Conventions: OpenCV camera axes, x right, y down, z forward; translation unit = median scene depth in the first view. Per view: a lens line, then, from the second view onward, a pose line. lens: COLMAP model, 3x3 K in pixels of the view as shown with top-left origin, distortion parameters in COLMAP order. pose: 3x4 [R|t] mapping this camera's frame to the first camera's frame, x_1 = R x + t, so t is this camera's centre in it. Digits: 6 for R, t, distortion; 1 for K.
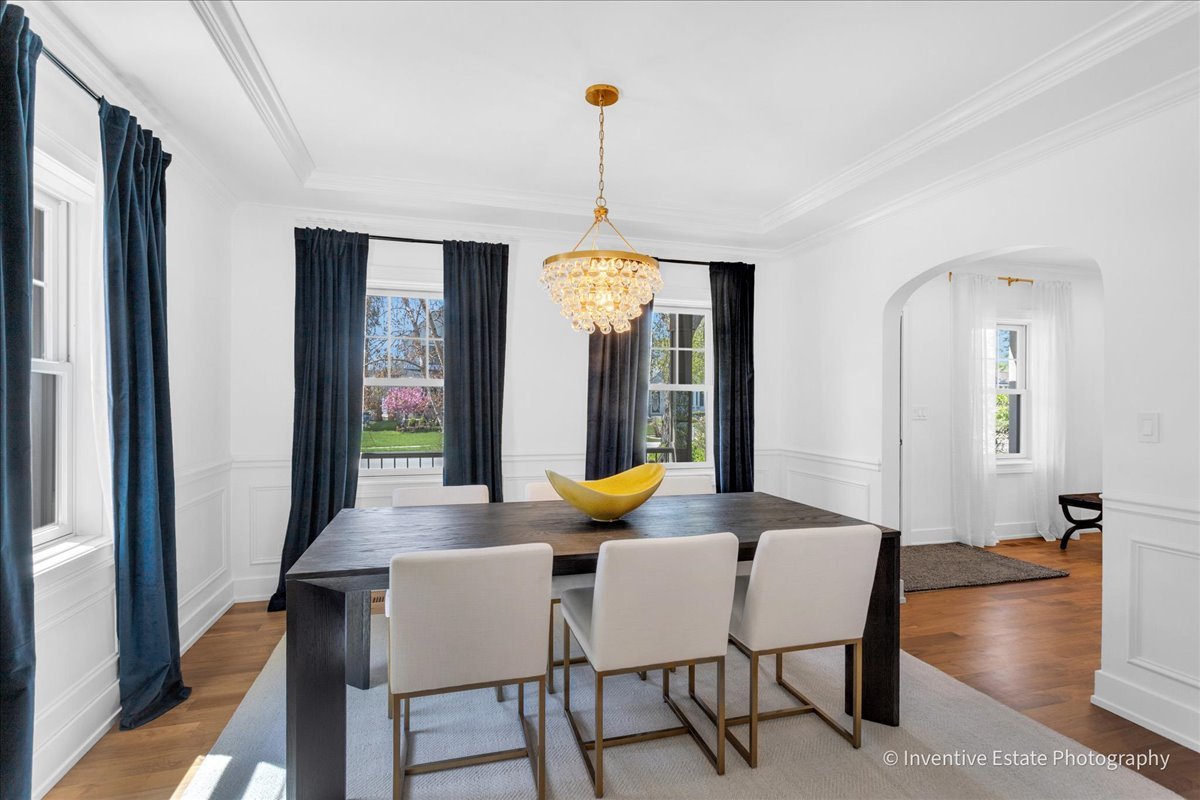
lens RADIAL K [[574.9, 0, 602.2], [0, 574.9, 402.1], [0, 0, 1]] dist [-0.005382, -0.000372]
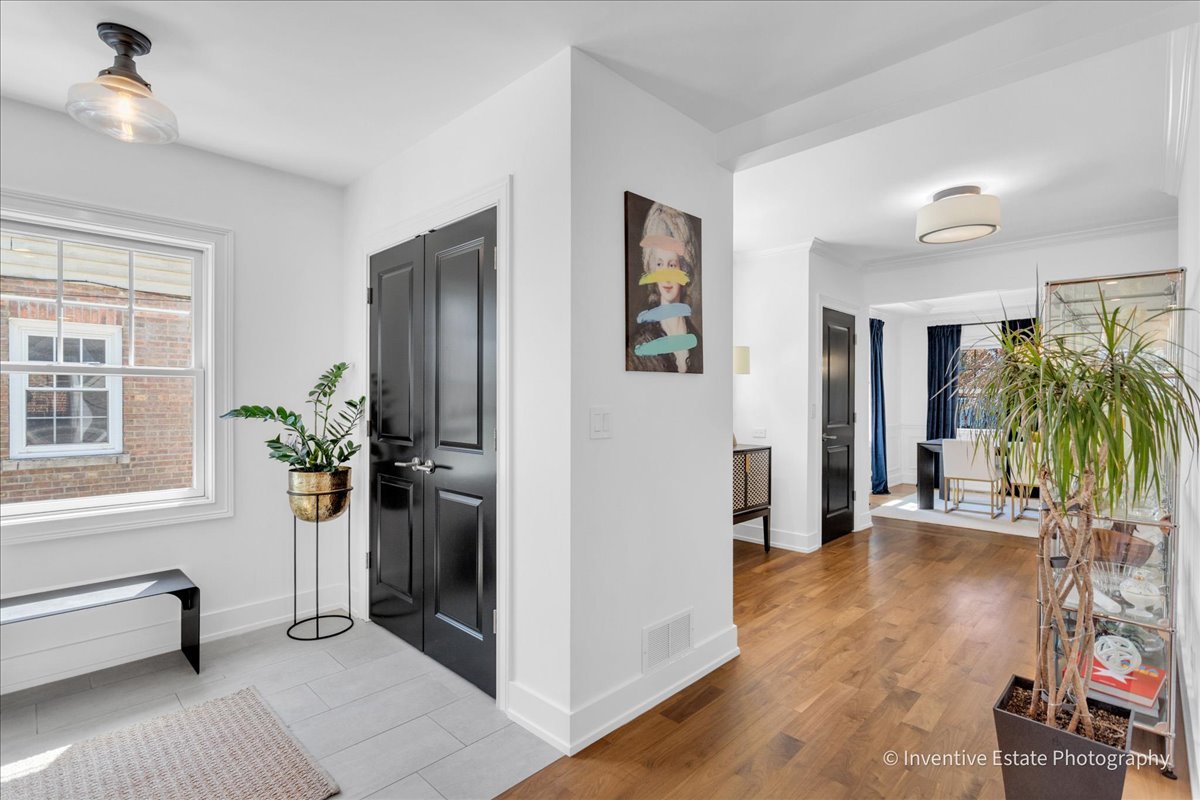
lens RADIAL K [[574.9, 0, 600.2], [0, 574.9, 399.9], [0, 0, 1]] dist [-0.005382, -0.000372]
pose [[0.501562, -0.001865, -0.865120, 0.817096], [0.000170, 0.999998, -0.002057, 0.003952], [0.865122, 0.000885, 0.501561, -1.326882]]
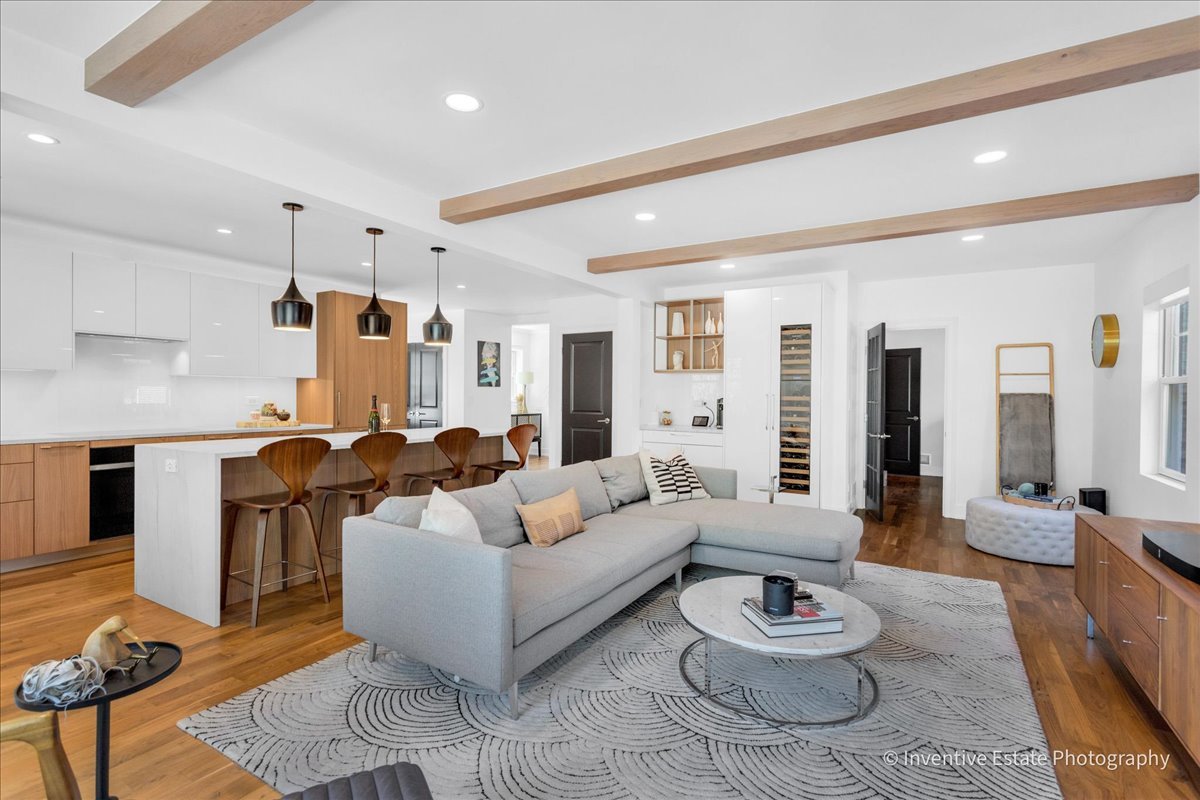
lens RADIAL K [[574.9, 0, 601.0], [0, 574.9, 399.6], [0, 0, 1]] dist [-0.005382, -0.000372]
pose [[0.680196, 0.002084, -0.733028, 3.394735], [-0.000818, 0.999997, 0.002084, 0.032668], [0.733030, -0.000818, 0.680196, -2.823468]]
